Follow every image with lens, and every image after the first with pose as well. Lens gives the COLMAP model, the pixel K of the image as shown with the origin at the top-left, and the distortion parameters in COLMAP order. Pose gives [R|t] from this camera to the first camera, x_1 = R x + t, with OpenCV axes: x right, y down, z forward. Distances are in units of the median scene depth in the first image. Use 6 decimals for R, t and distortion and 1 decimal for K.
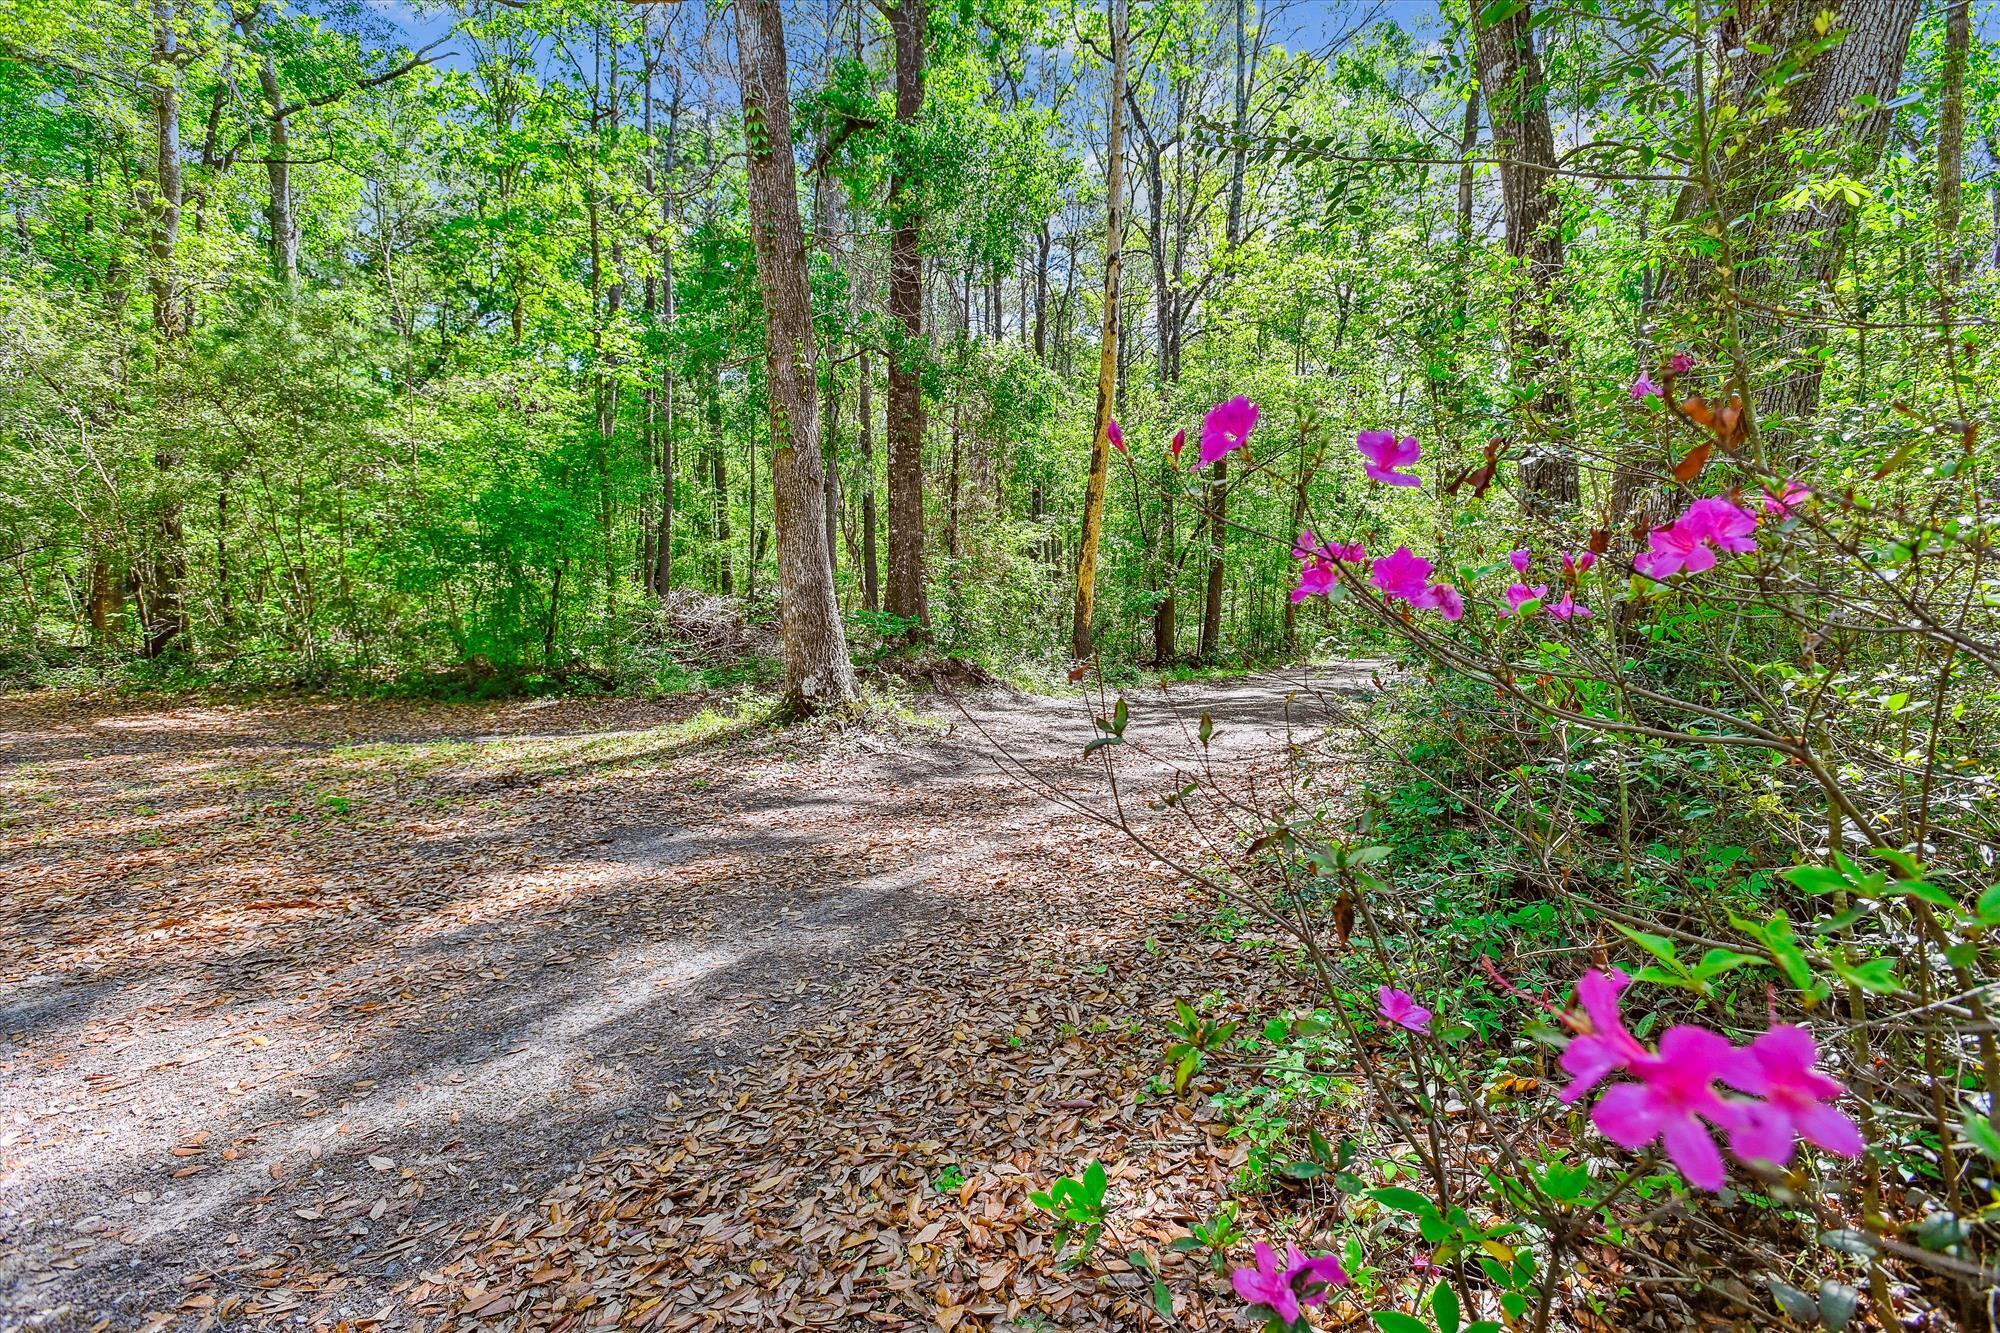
lens RADIAL K [[930.5, 0, 996.0], [0, 930.5, 674.4], [0, 0, 1]] dist [-0.011031, -0.000187]
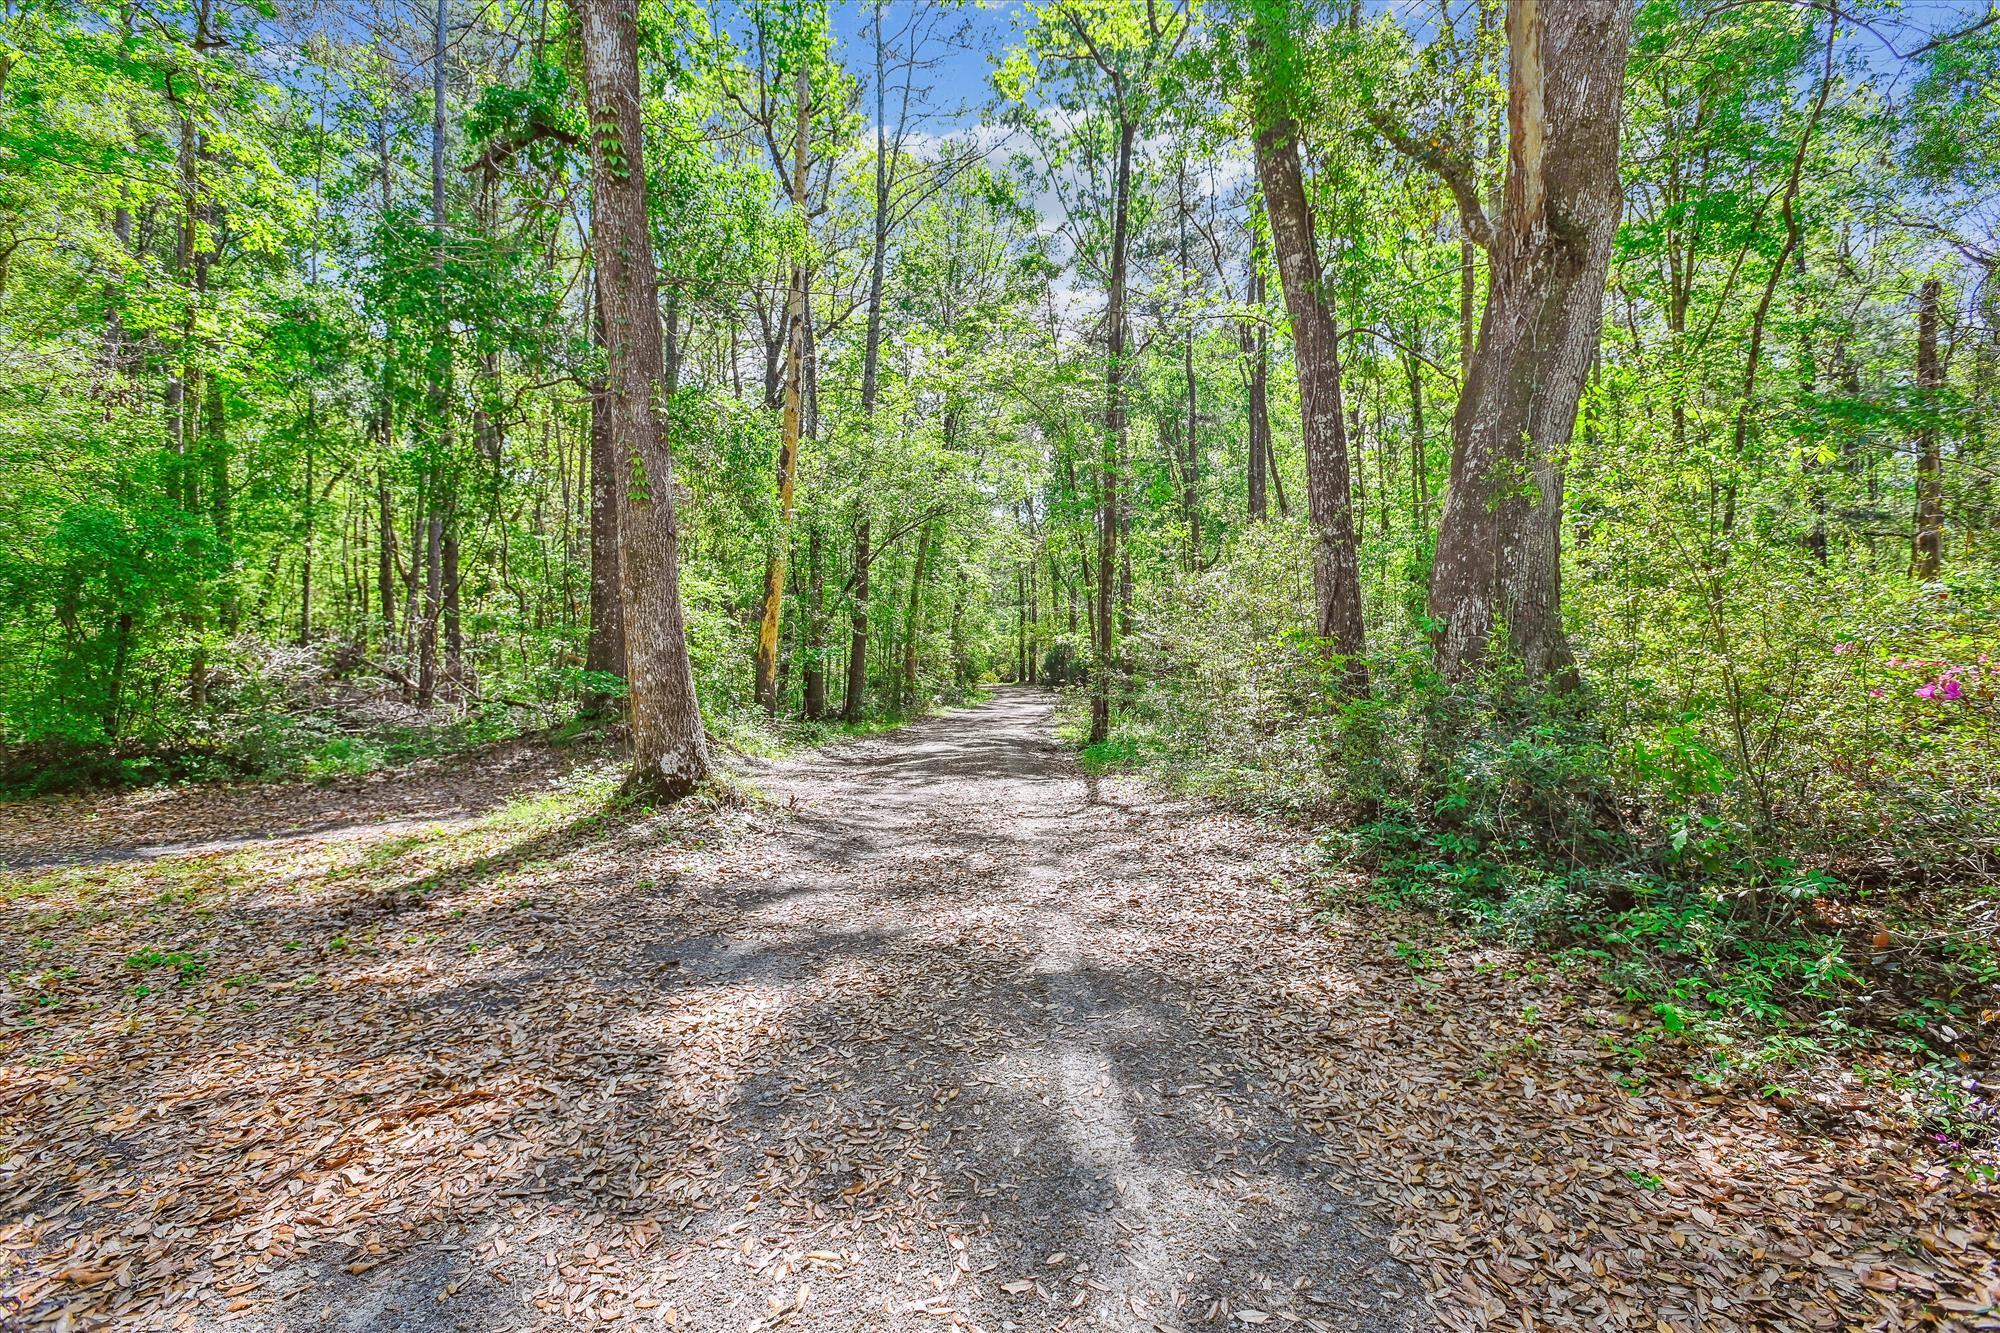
lens RADIAL K [[930.5, 0, 996.0], [0, 930.5, 674.4], [0, 0, 1]] dist [-0.011031, -0.000187]
pose [[0.896954, 0.001883, 0.442120, -0.316576], [0.022021, 0.998559, -0.048929, -0.022169], [-0.441575, 0.053624, 0.895620, 0.052463]]
